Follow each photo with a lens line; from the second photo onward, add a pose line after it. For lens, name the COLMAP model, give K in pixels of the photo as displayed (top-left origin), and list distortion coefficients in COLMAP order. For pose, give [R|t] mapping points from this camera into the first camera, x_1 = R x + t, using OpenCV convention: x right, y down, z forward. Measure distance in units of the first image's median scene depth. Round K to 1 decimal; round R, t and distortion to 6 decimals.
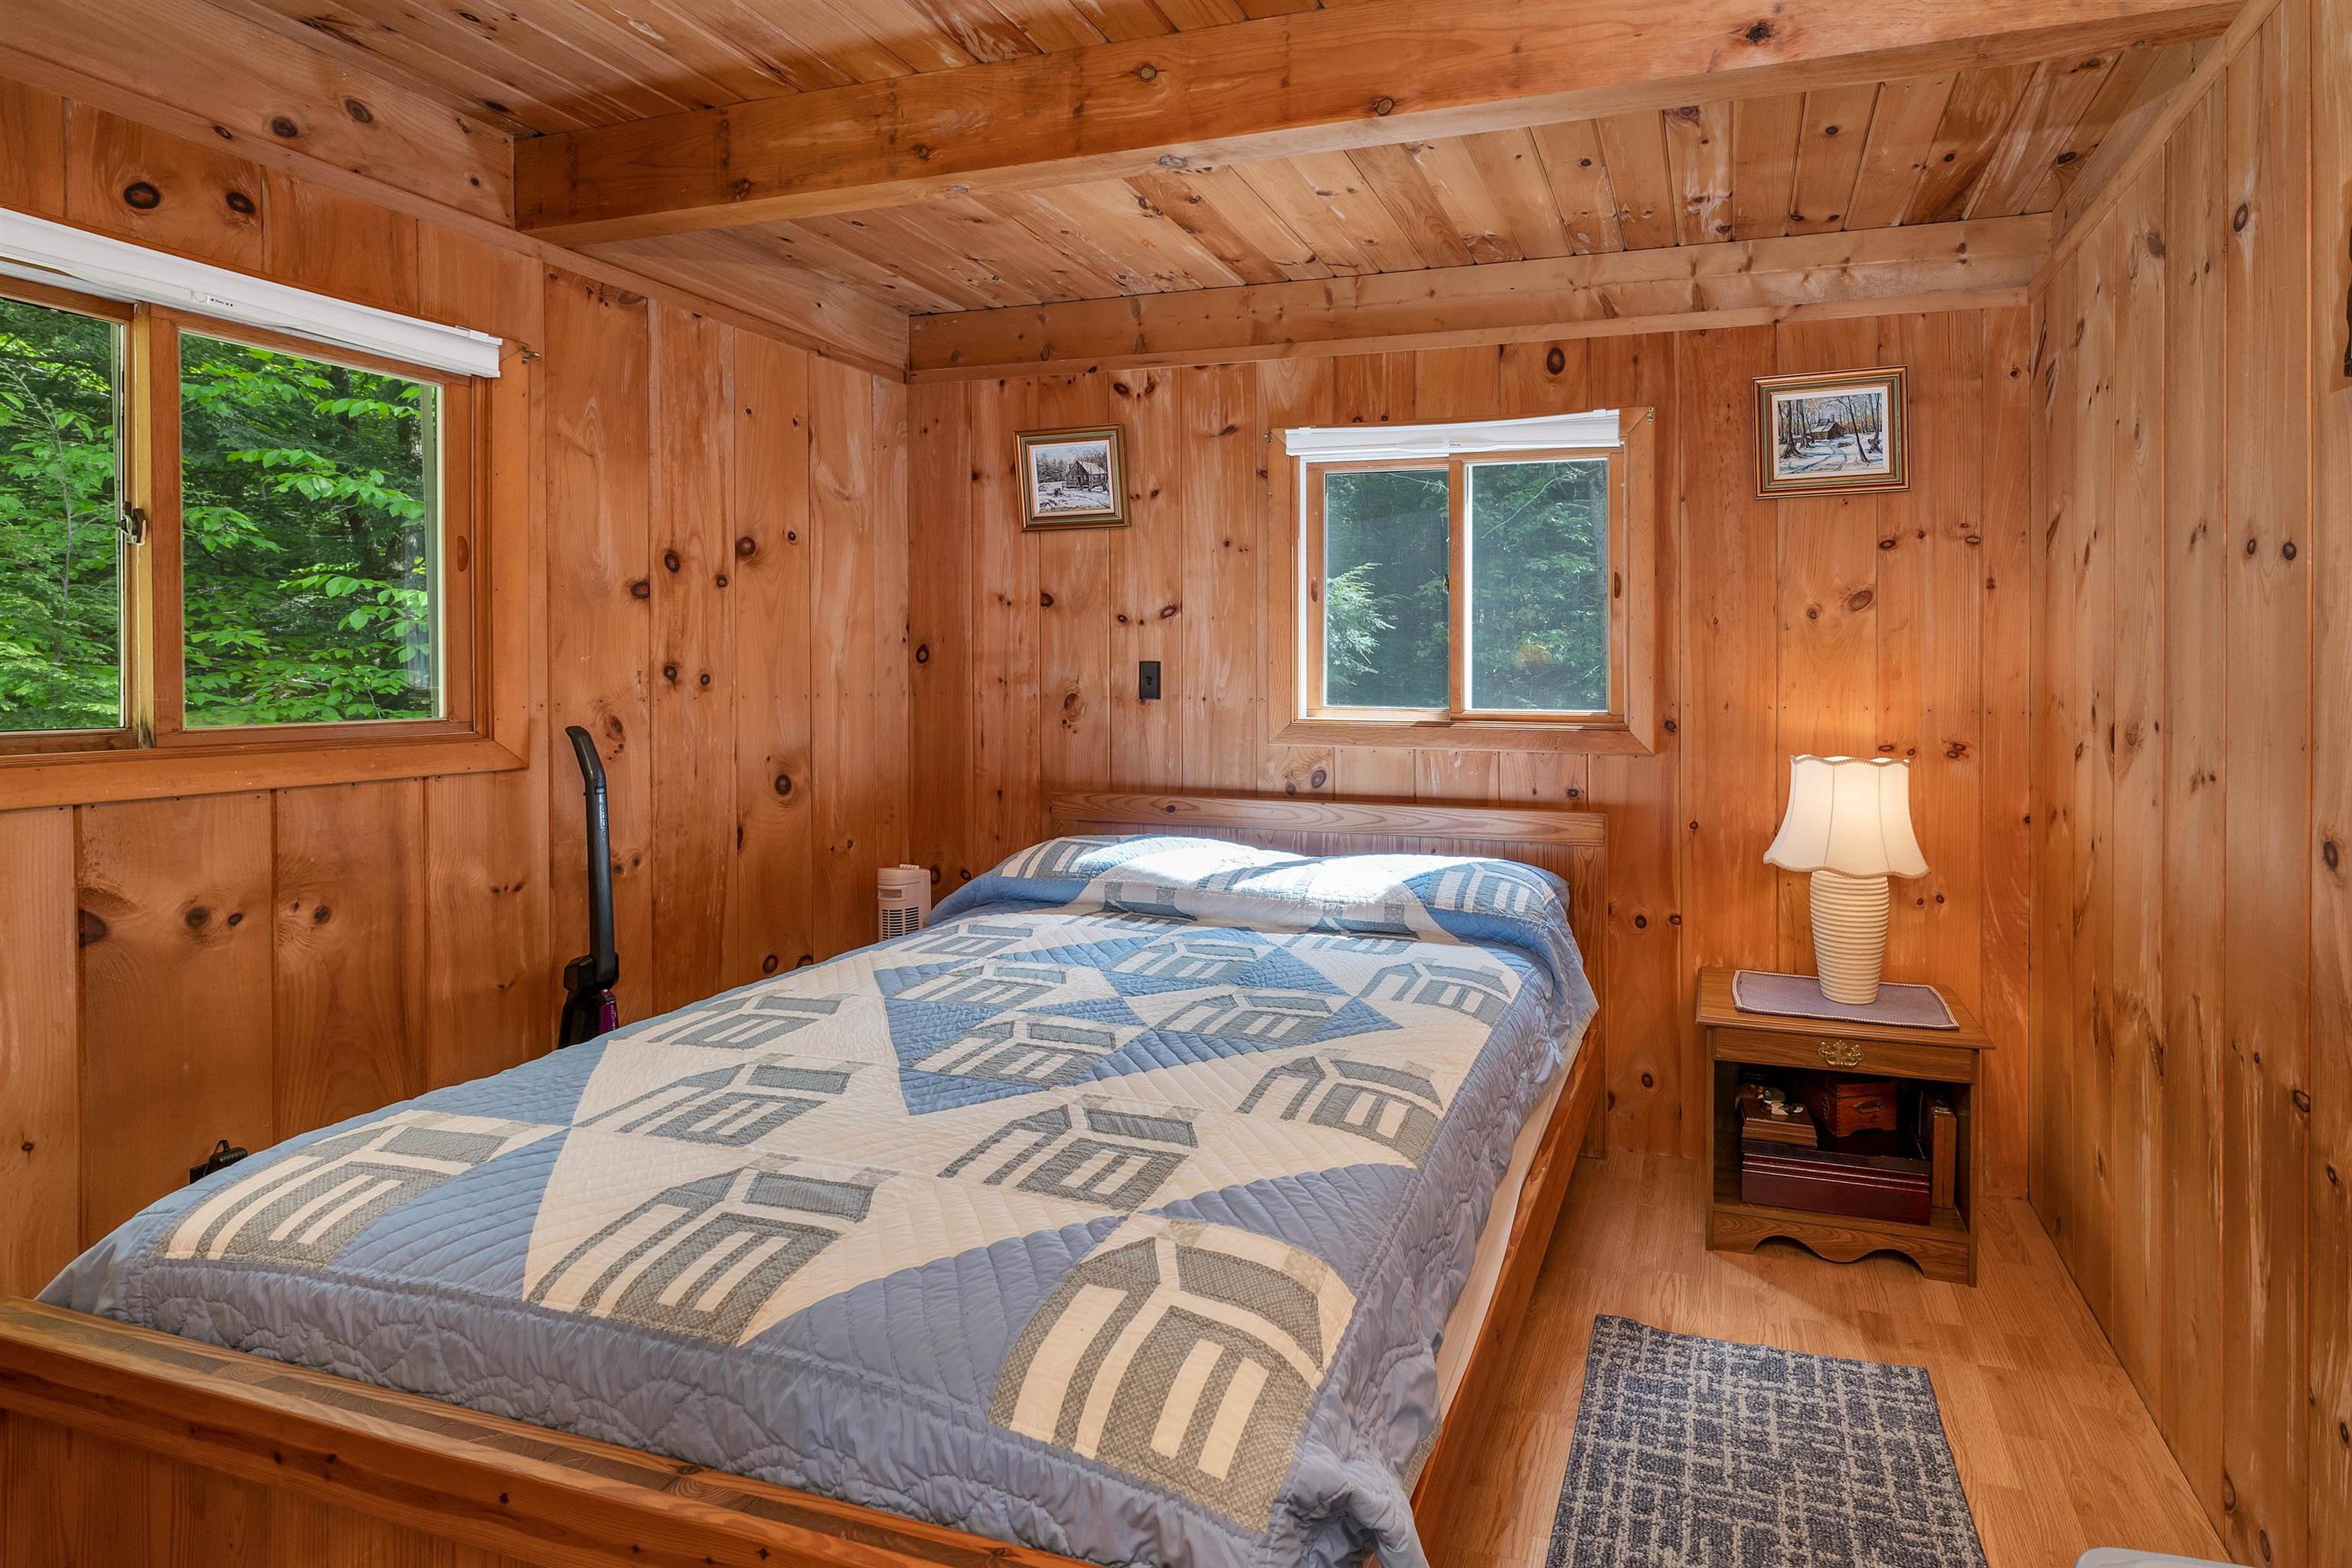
lens RADIAL K [[994.4, 0, 1172.4], [0, 994.4, 678.8], [0, 0, 1]] dist [0.001417, 0.000212]
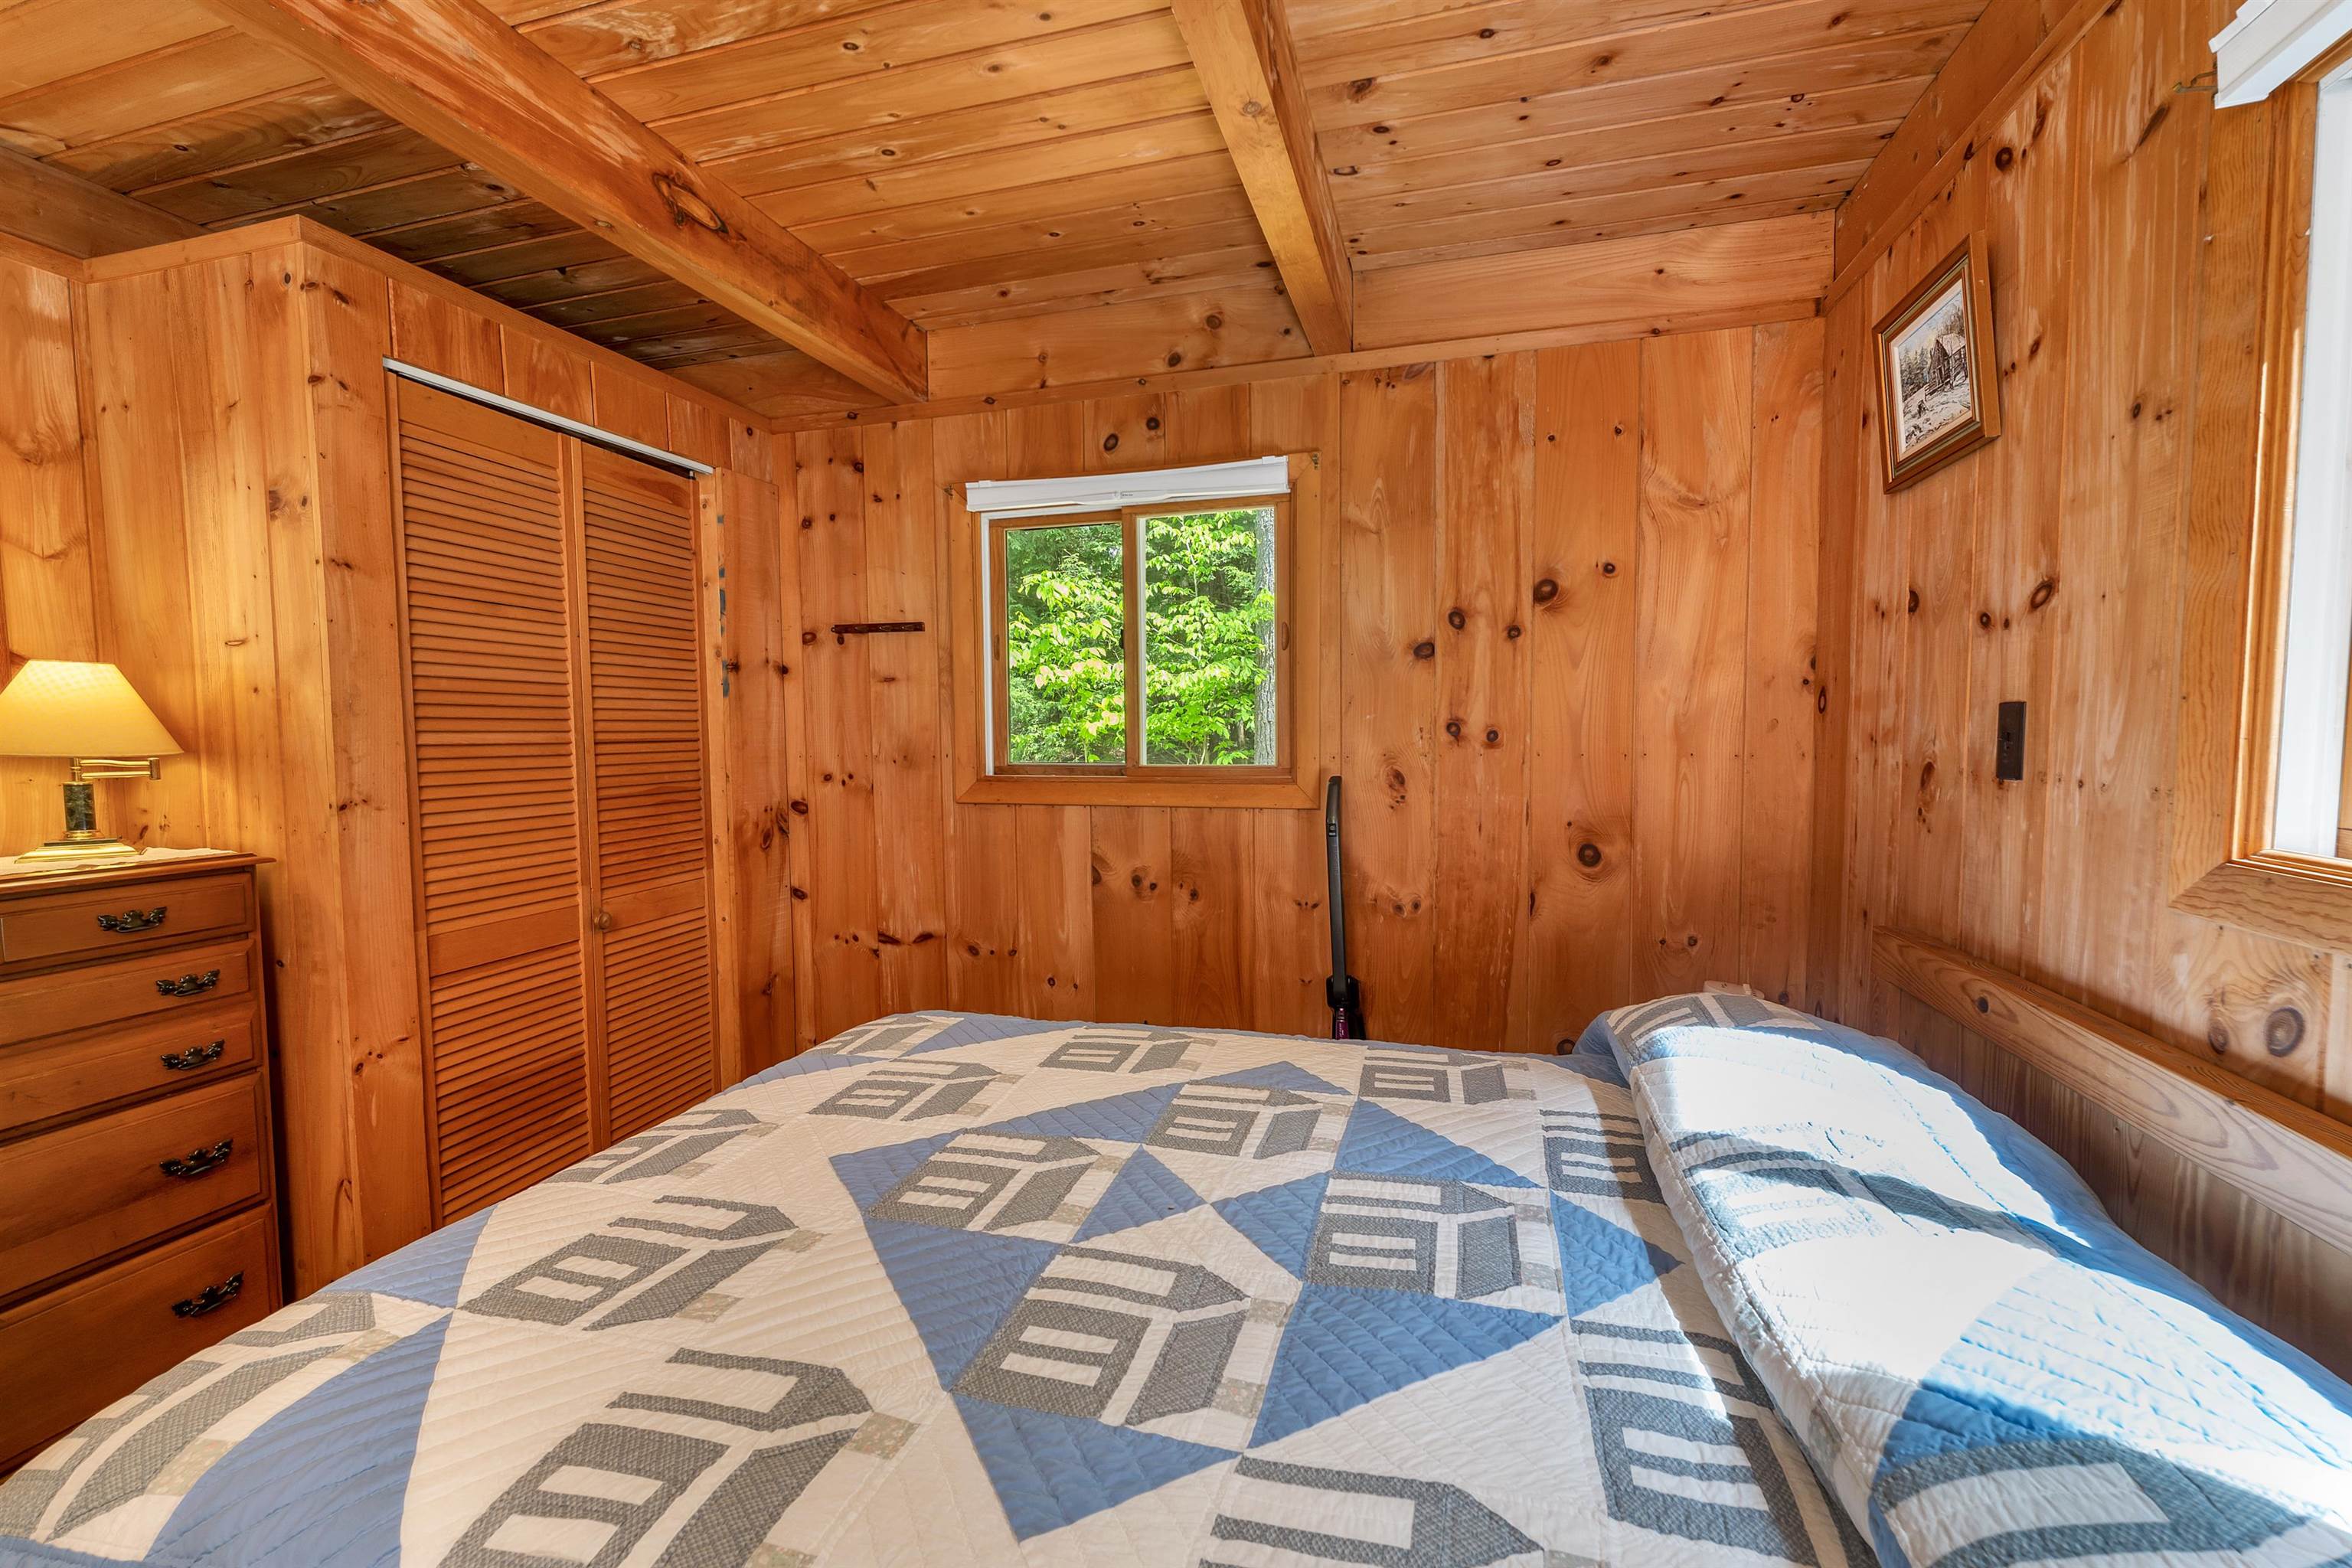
lens RADIAL K [[891.6, 0, 1176.0], [0, 891.6, 784.0], [0, 0, 1]] dist [0.000367, 0.000092]
pose [[0.243629, 0.055409, -0.968285, 0.321029], [-0.000007, 0.998367, 0.057128, -0.002201], [0.969869, -0.013911, 0.243231, 0.514461]]
